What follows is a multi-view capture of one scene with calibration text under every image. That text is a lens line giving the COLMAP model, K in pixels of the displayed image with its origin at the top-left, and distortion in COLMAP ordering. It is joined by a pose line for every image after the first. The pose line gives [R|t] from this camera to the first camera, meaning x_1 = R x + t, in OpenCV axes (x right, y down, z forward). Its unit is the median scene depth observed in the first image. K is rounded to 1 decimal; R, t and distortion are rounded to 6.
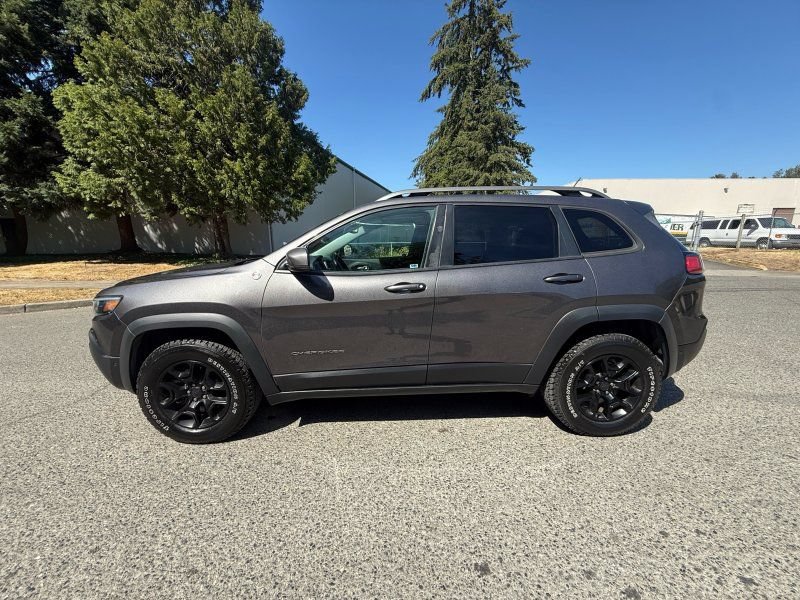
lens RADIAL K [[319.1, 0, 397.8], [0, 319.1, 302.2], [0, 0, 1]] dist [-0.000496, -0.000276]
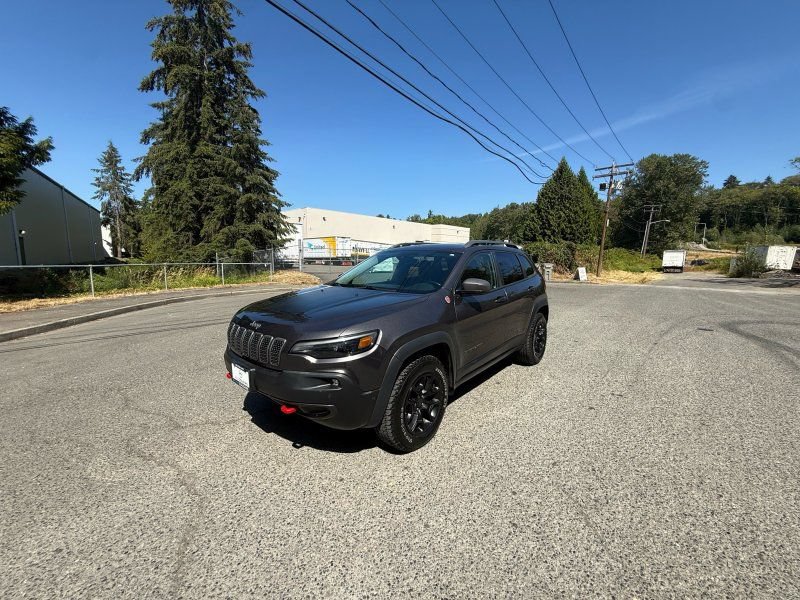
lens RADIAL K [[325.2, 0, 400.9], [0, 325.2, 297.7], [0, 0, 1]] dist [0.000553, 0.000024]
pose [[0.669729, -0.077700, 0.738529, -0.280234], [0.132558, 0.991047, -0.015942, -0.015500], [-0.730679, 0.108575, 0.674033, 0.036378]]
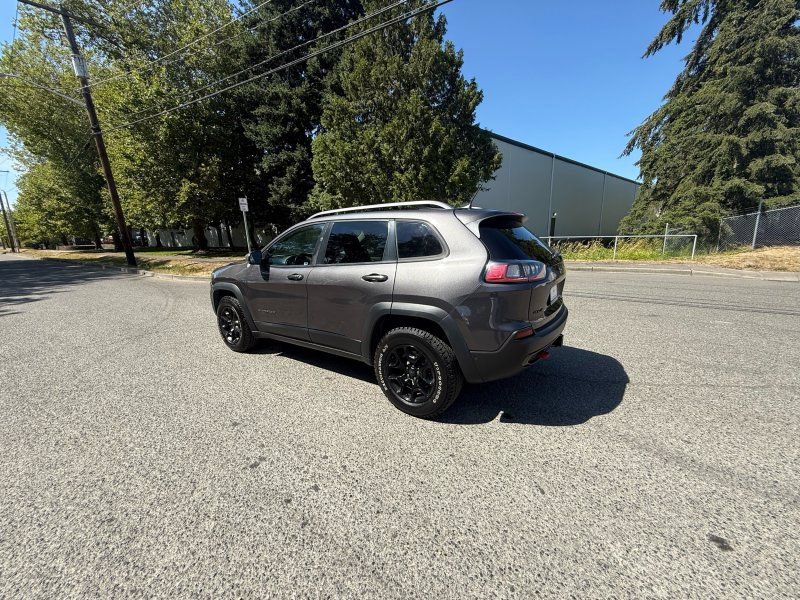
lens RADIAL K [[324.5, 0, 398.2], [0, 324.5, 298.9], [0, 0, 1]] dist [0.000871, -0.000130]
pose [[0.795725, 0.104721, -0.596536, 0.261511], [-0.099303, 0.994168, 0.042063, -0.010042], [0.597462, 0.025767, 0.801483, 0.001449]]
